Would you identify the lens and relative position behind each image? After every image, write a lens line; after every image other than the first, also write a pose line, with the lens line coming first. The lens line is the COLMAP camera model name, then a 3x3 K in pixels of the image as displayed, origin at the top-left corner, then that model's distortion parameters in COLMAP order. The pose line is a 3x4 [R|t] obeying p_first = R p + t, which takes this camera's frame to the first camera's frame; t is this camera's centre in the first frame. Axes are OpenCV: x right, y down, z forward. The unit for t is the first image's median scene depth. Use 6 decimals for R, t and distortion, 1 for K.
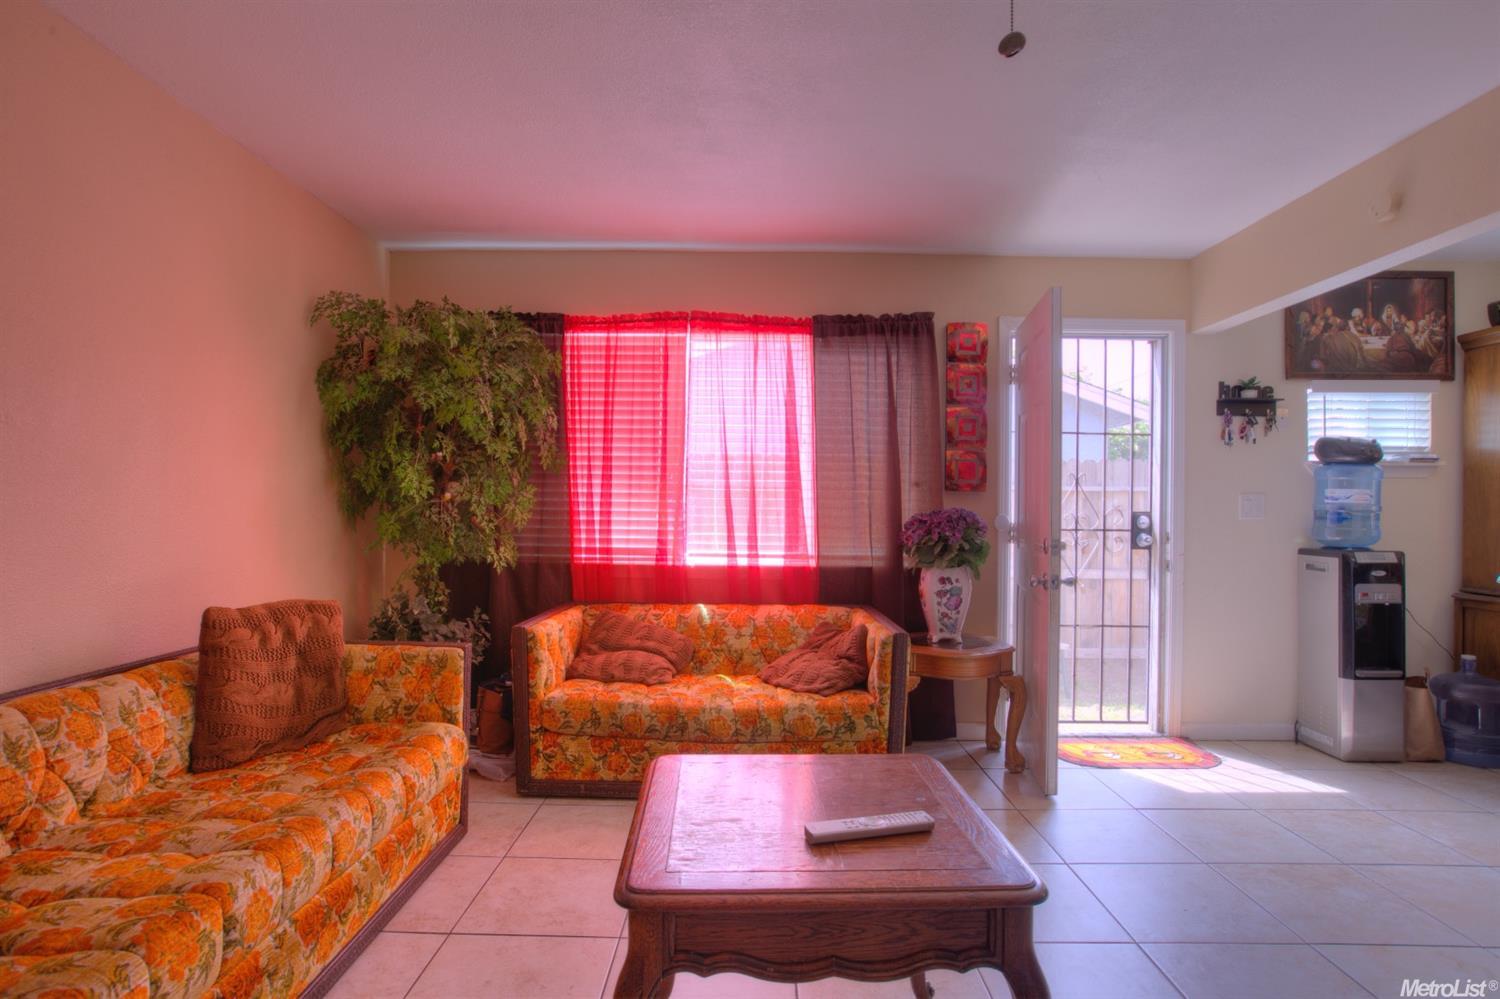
lens RADIAL K [[788.9, 0, 742.9], [0, 788.9, 499.3], [0, 0, 1]] dist [-0.013135, 0.002623]
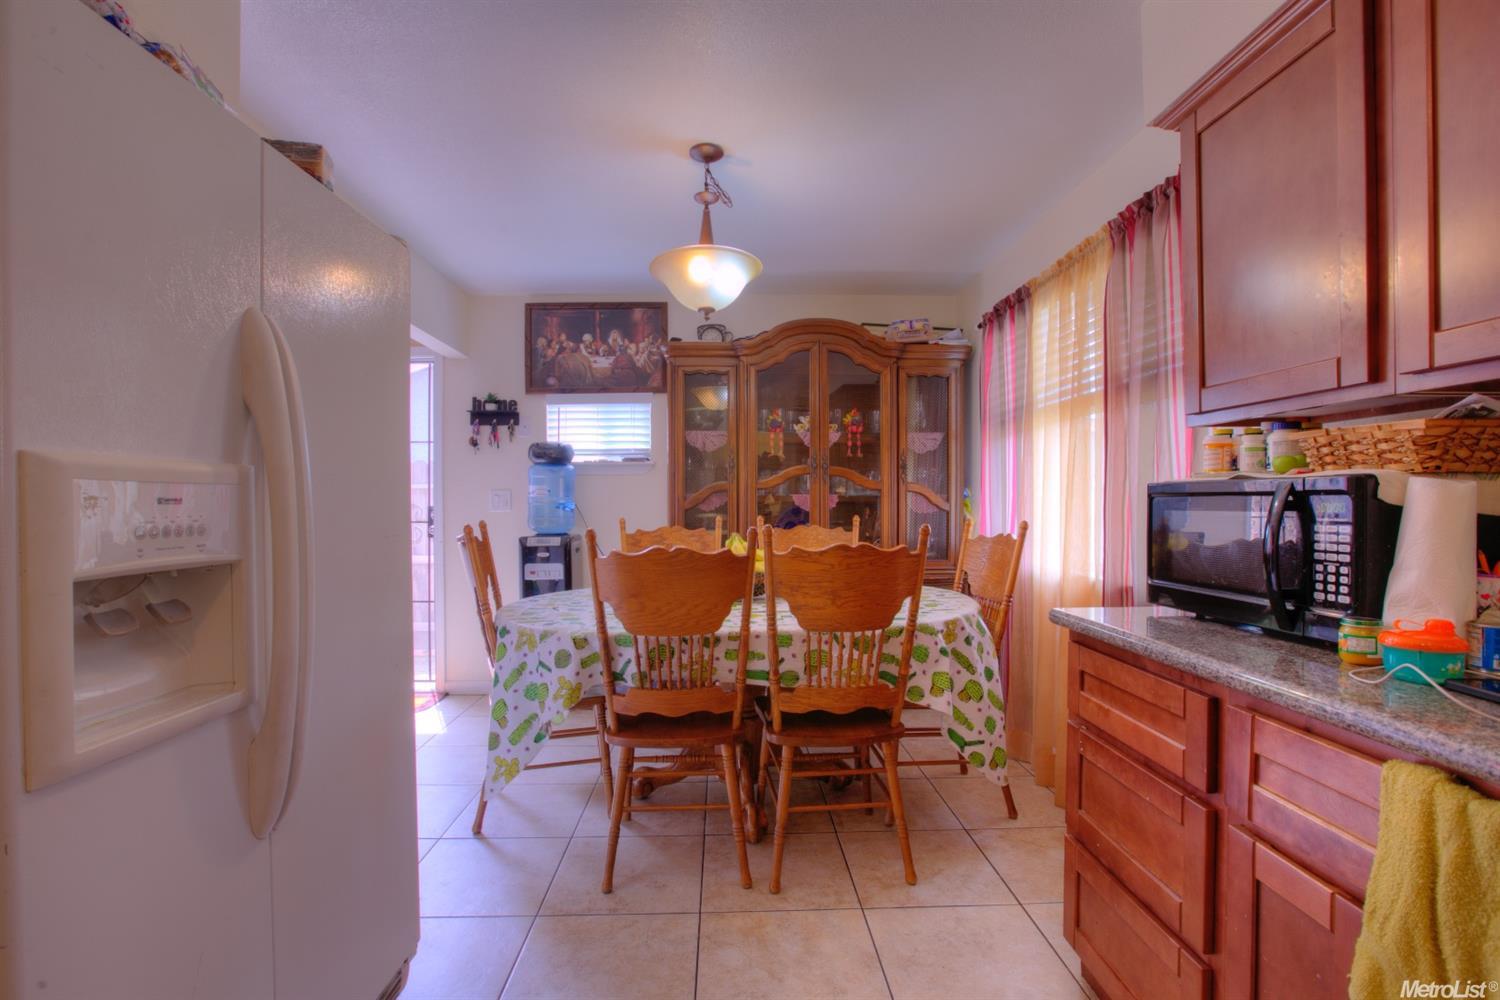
lens RADIAL K [[688.6, 0, 741.8], [0, 688.6, 505.5], [0, 0, 1]] dist [-0.026928, 0.004469]
pose [[0.999827, -0.014140, 0.012054, 1.006530], [0.014010, 0.999843, 0.010818, 0.010695], [-0.012205, -0.010647, 0.999869, -0.055453]]
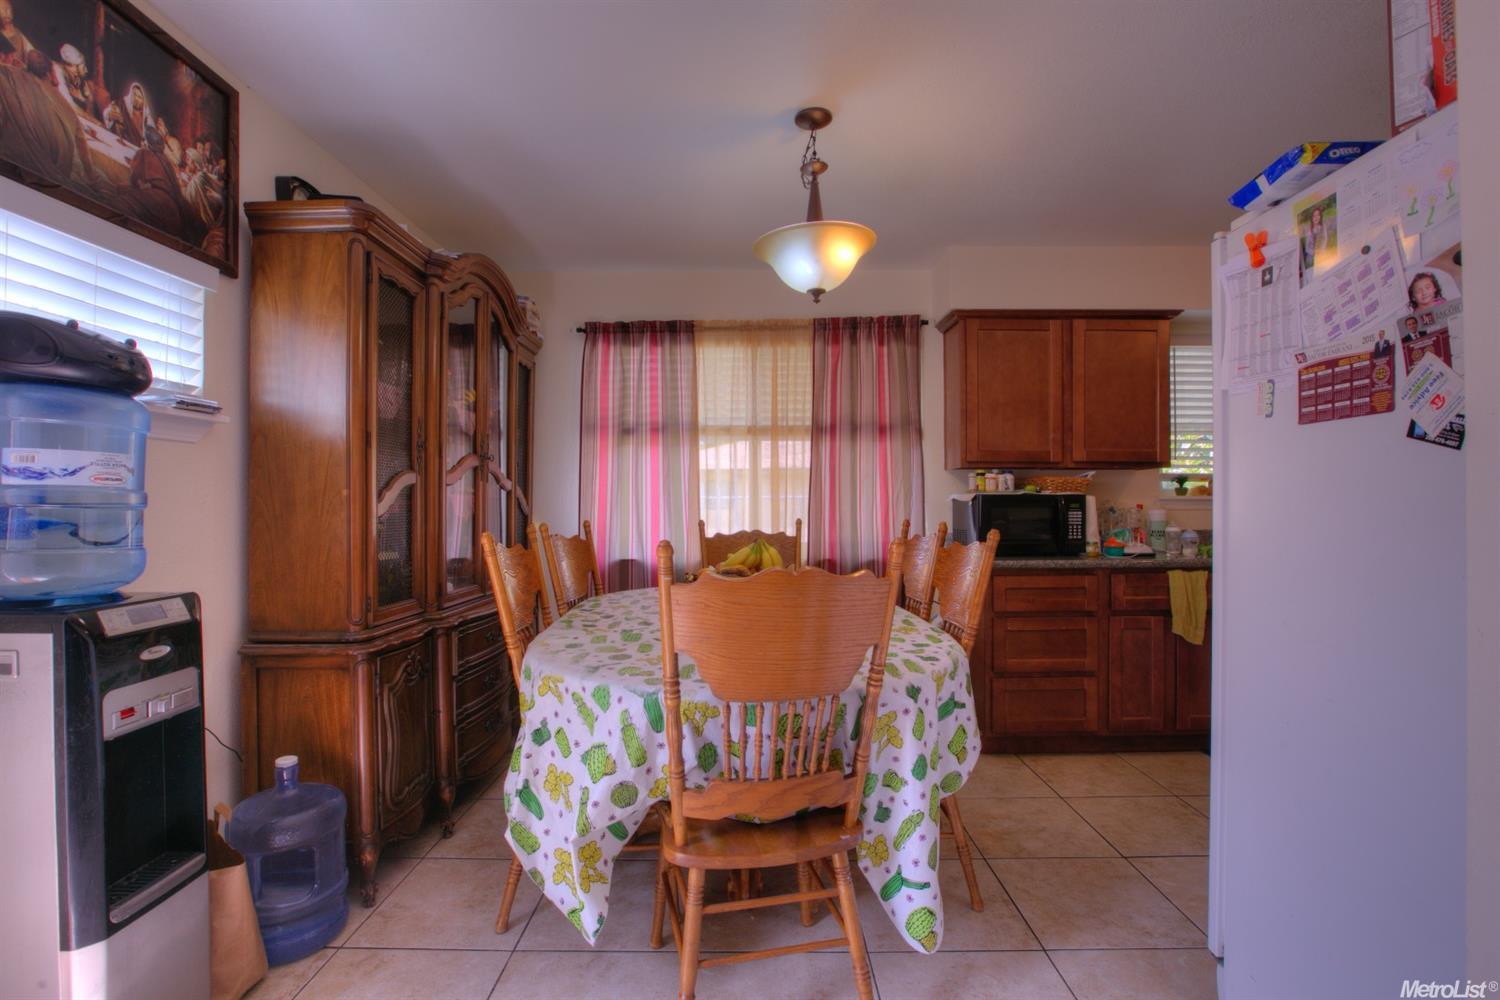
lens RADIAL K [[688.6, 0, 741.3], [0, 688.6, 503.9], [0, 0, 1]] dist [-0.026928, 0.004469]
pose [[0.010284, -0.006203, 0.999928, 0.410544], [-0.004710, 0.999969, 0.006252, 0.009701], [-0.999936, -0.004774, 0.010255, 0.619288]]
